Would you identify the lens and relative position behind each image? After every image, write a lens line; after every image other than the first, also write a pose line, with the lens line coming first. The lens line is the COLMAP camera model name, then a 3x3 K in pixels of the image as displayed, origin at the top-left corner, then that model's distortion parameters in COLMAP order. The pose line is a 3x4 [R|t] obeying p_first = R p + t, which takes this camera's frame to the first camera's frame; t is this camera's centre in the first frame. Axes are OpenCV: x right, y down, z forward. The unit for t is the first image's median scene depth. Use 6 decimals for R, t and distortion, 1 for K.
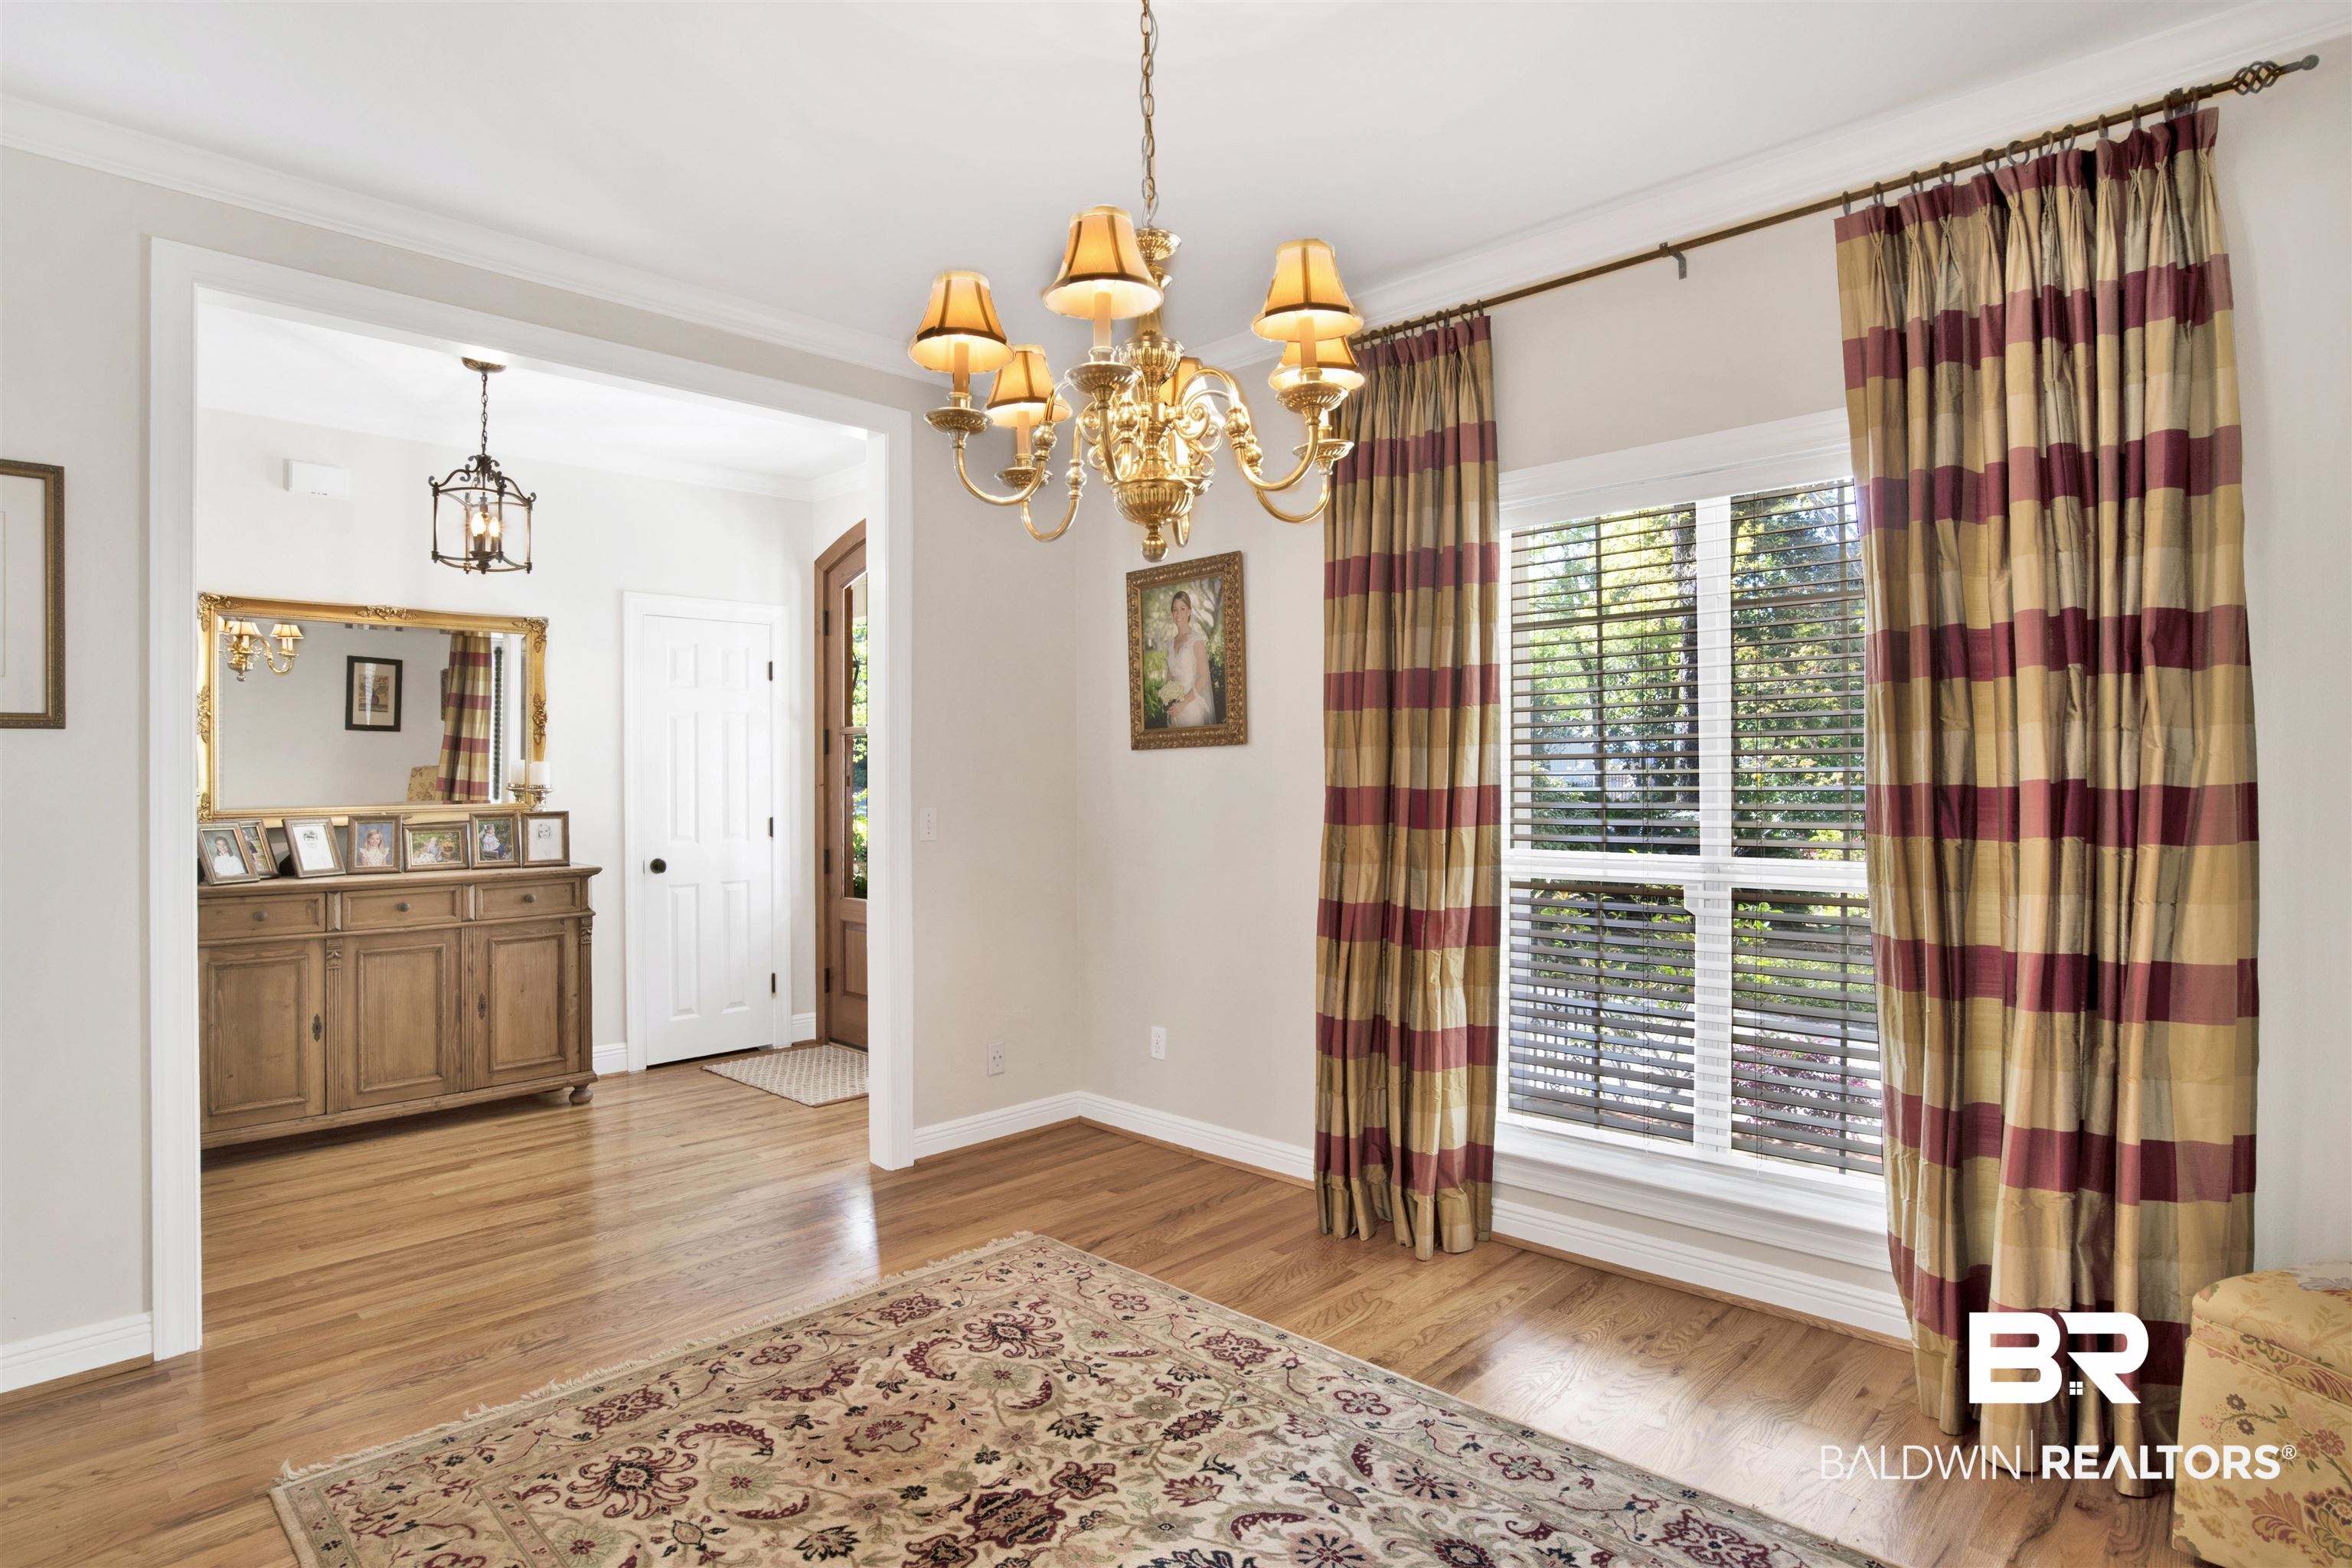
lens RADIAL K [[1224.8, 0, 1196.5], [0, 1224.8, 772.7], [0, 0, 1]] dist [-0.069845, 0.036152]
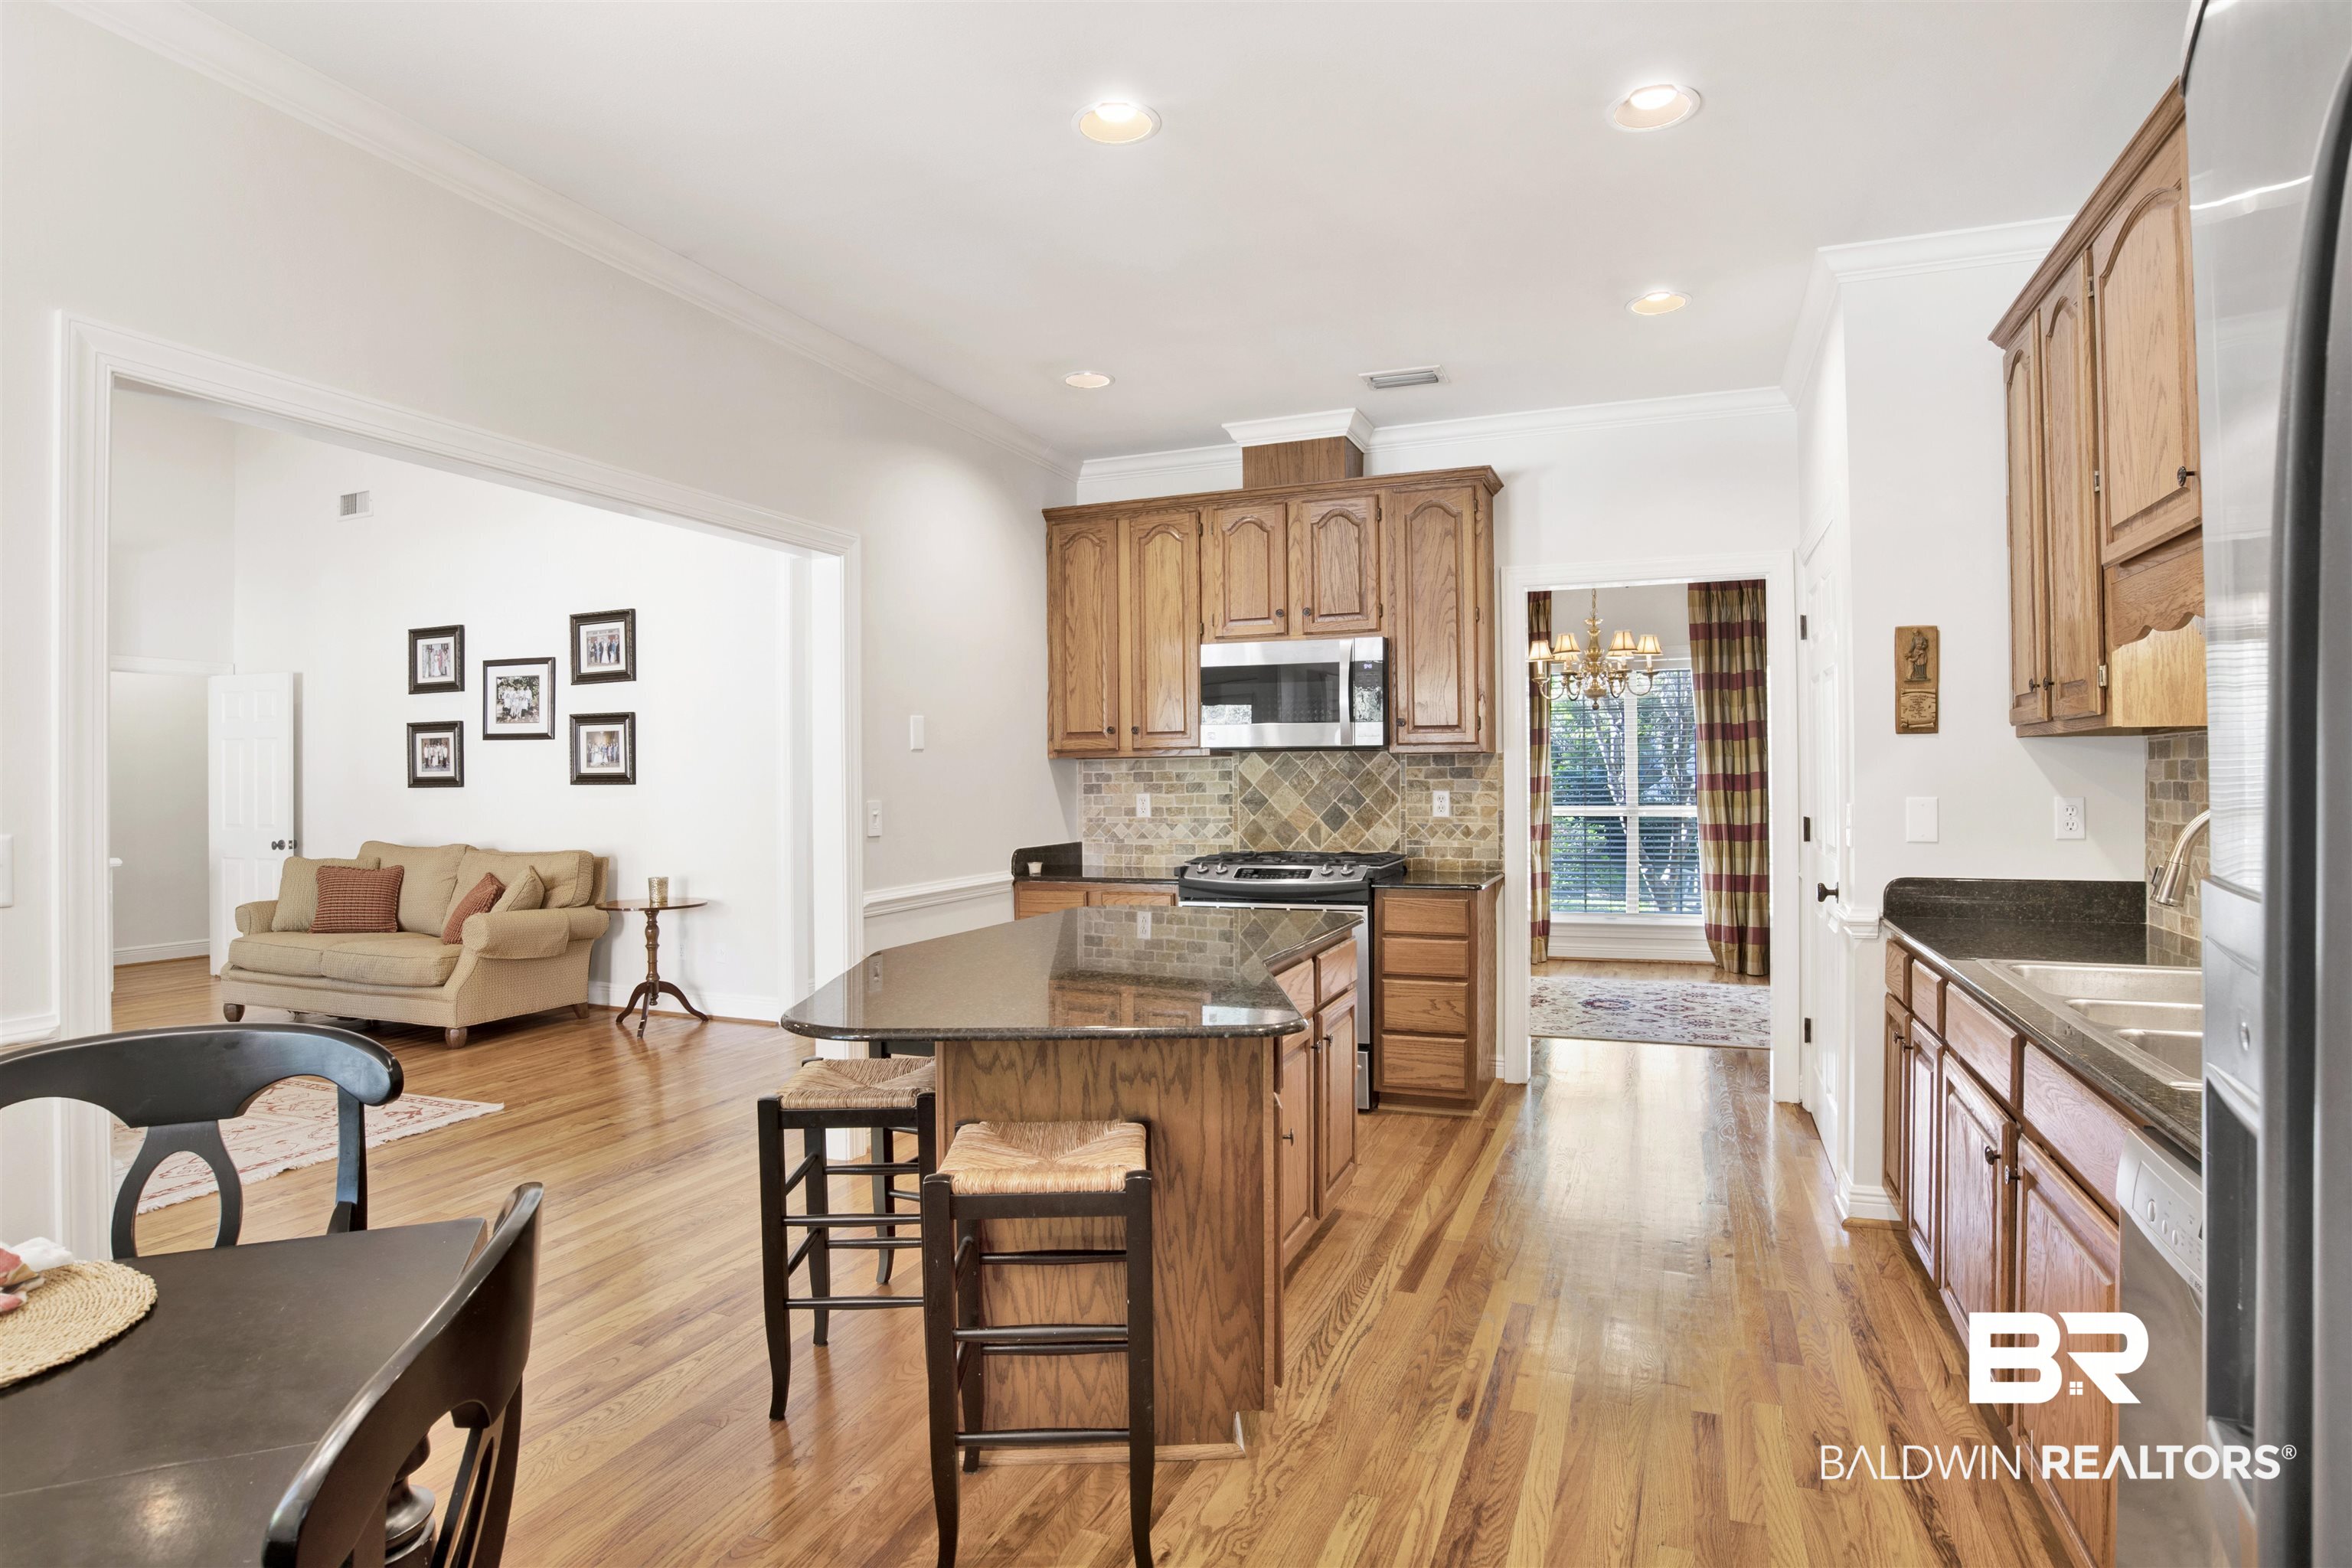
lens RADIAL K [[1211.7, 0, 1191.0], [0, 1211.7, 771.3], [0, 0, 1]] dist [-0.063537, 0.023180]
pose [[0.924670, -0.000886, 0.380768, -1.950212], [0.001520, 0.999998, -0.001364, 0.006100], [-0.380766, 0.001840, 0.924670, -1.429674]]
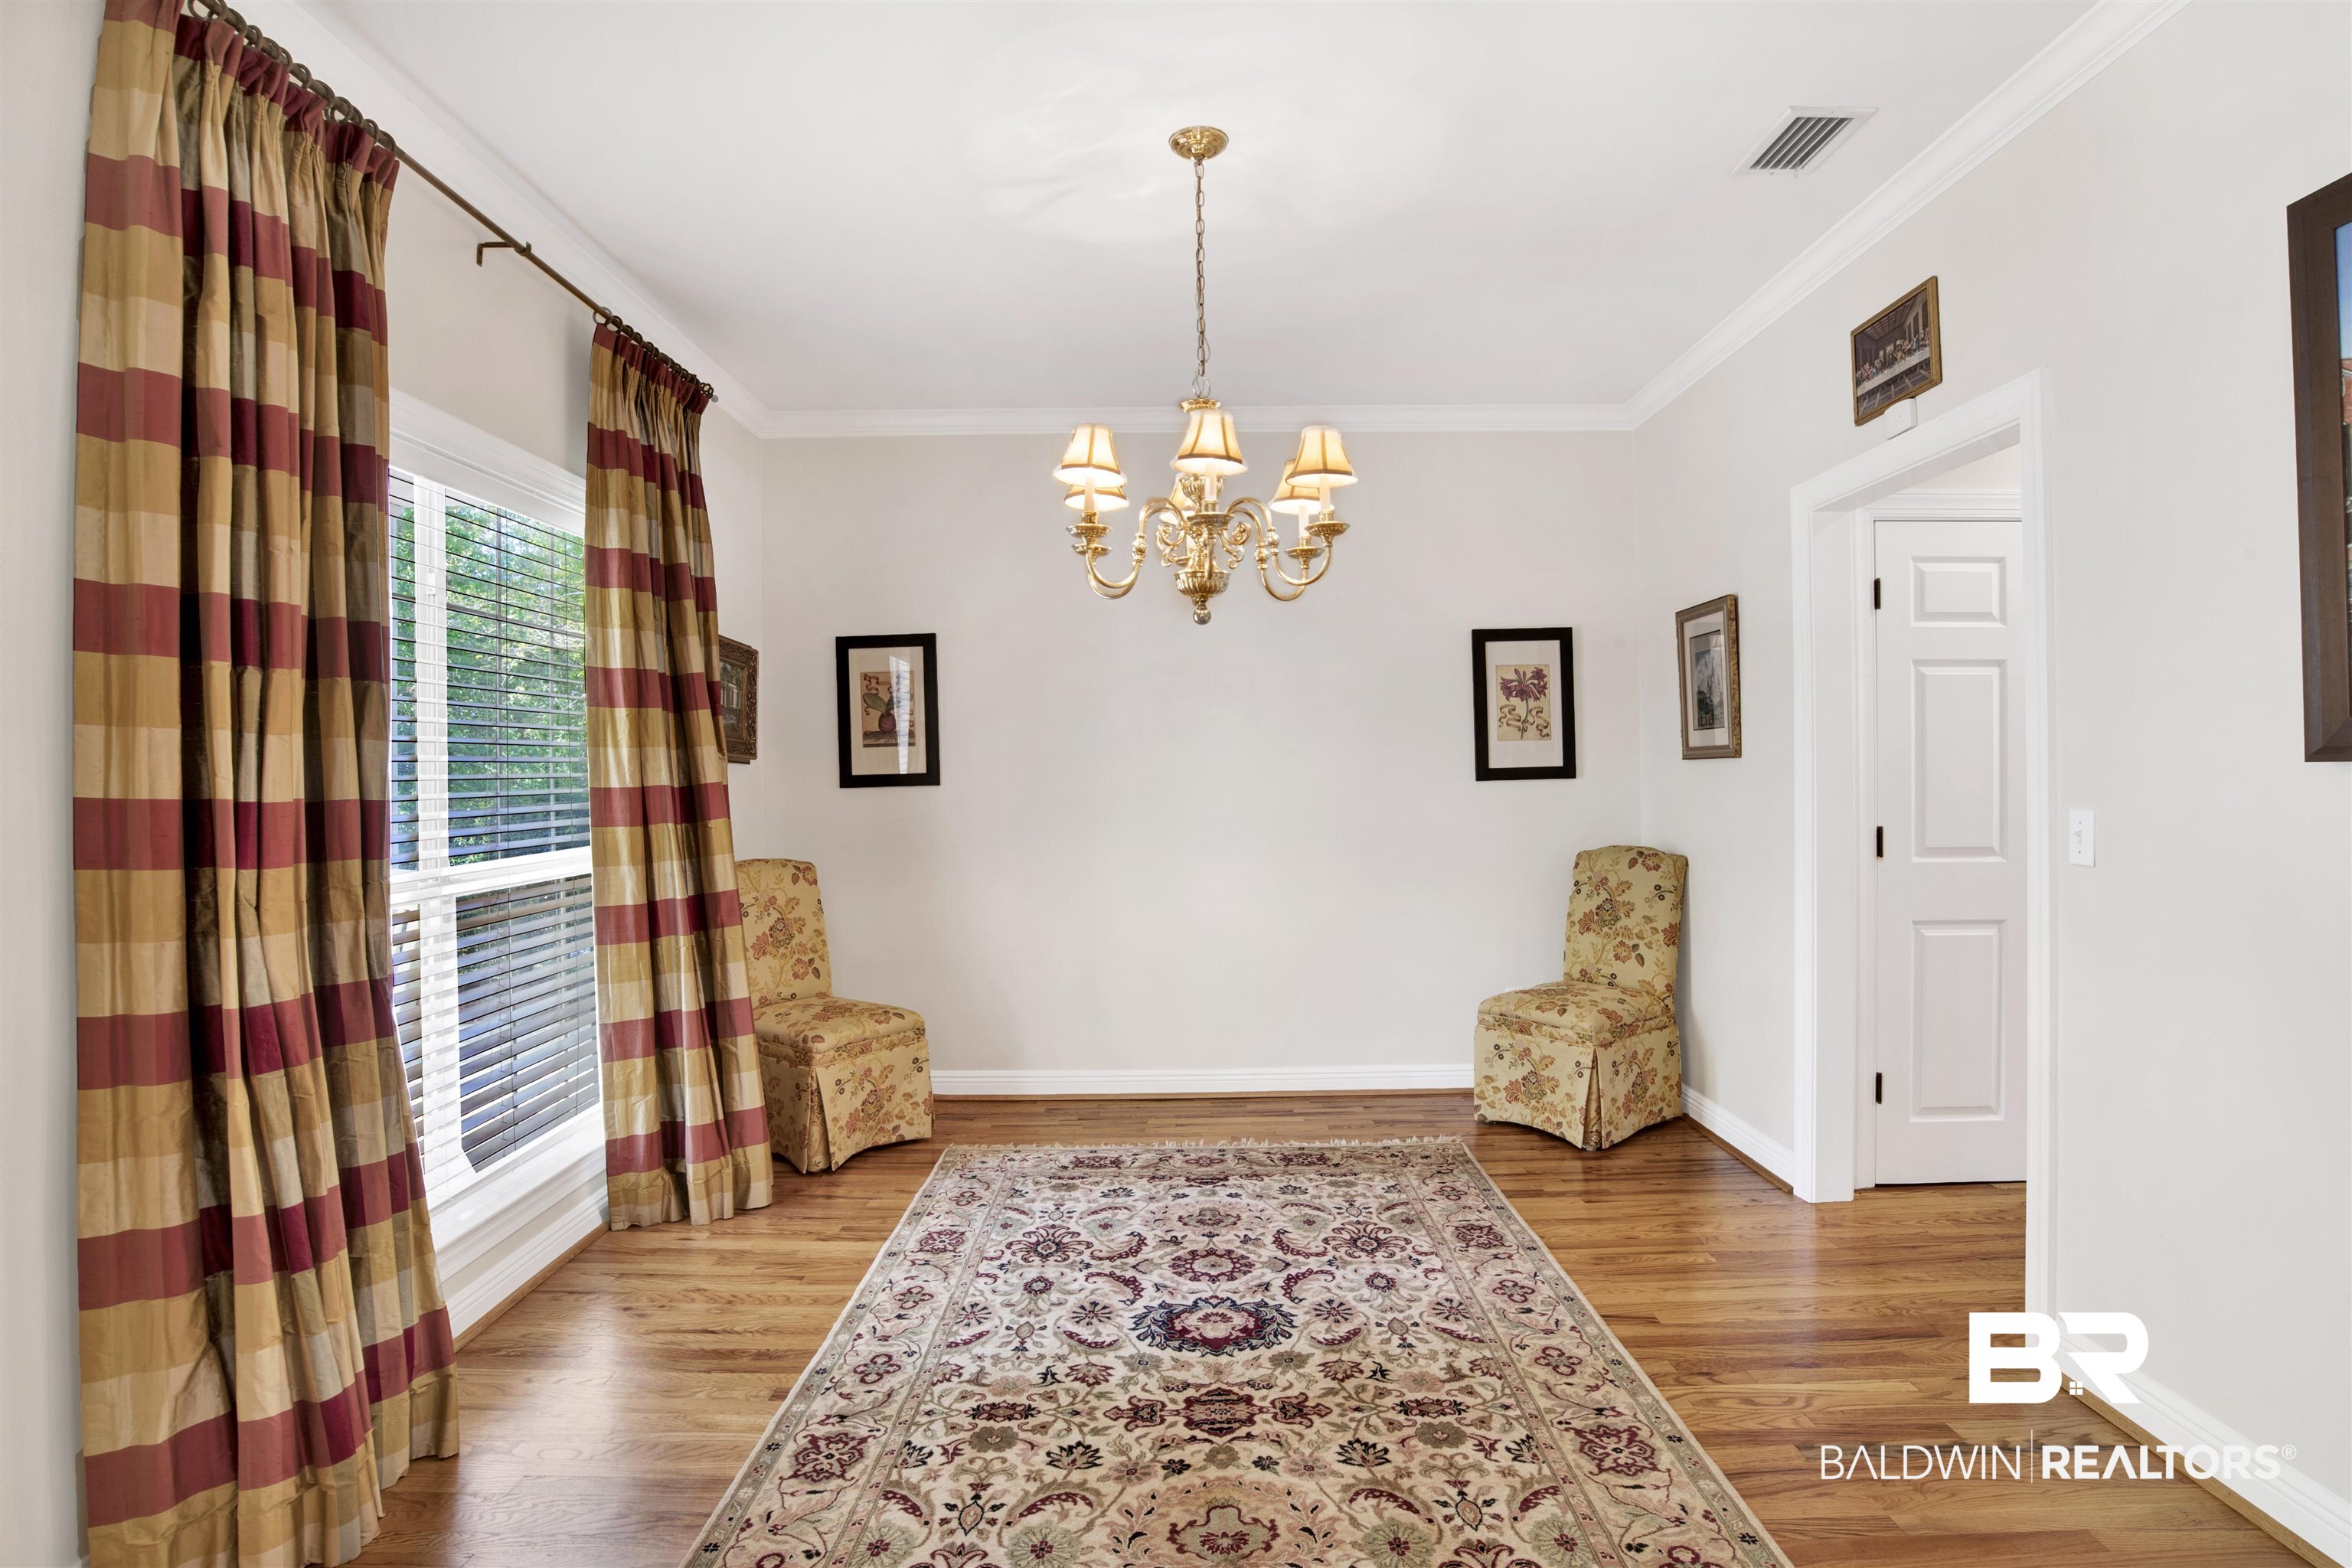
lens RADIAL K [[1211.7, 0, 1191.0], [0, 1211.7, 771.3], [0, 0, 1]] dist [-0.063537, 0.023180]
pose [[-0.688781, 0.015464, 0.724805, -0.848657], [0.012893, 0.999876, -0.009080, 0.012467], [-0.724855, 0.003091, -0.688895, 1.574520]]
